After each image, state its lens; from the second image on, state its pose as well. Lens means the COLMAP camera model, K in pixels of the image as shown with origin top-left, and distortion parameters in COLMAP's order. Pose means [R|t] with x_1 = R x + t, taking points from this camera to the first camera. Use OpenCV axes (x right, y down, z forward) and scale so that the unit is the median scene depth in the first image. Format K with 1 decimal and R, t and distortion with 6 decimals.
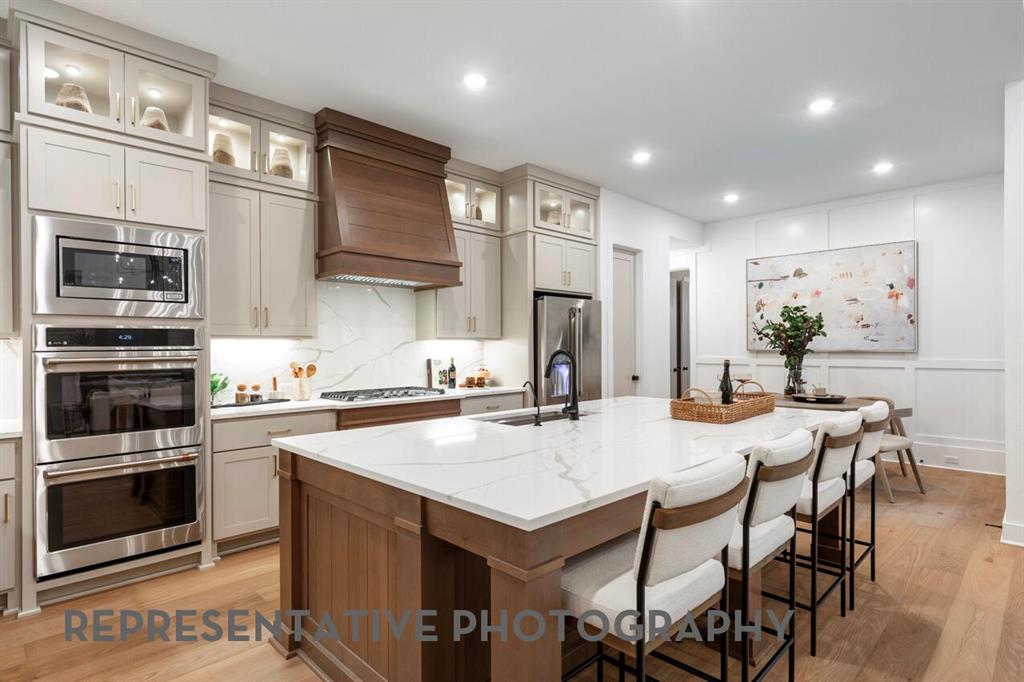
lens RADIAL K [[559.5, 0, 512.0], [0, 559.5, 341.0], [0, 0, 1]] dist [-0.001098, -0.000136]
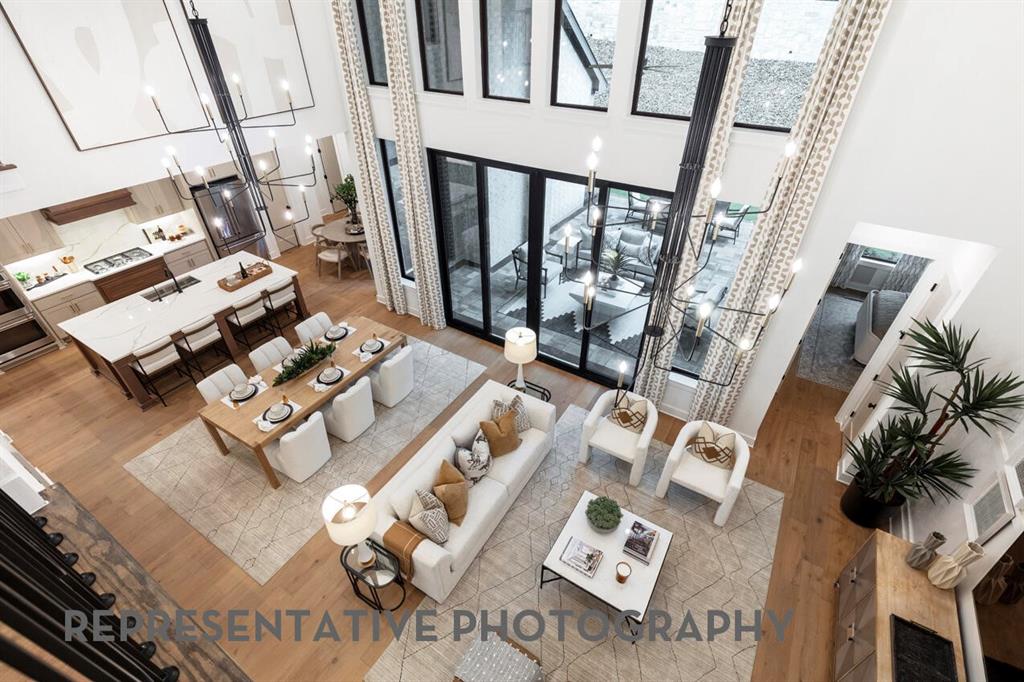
lens RADIAL K [[462.8, 0, 512.2], [0, 462.8, 358.9], [0, 0, 1]] dist [0.000192, 0.000075]
pose [[0.976698, -0.131555, 0.169571, 0.873813], [-0.000135, 0.789729, 0.613456, -0.676197], [-0.214618, -0.599184, 0.771309, -0.900604]]
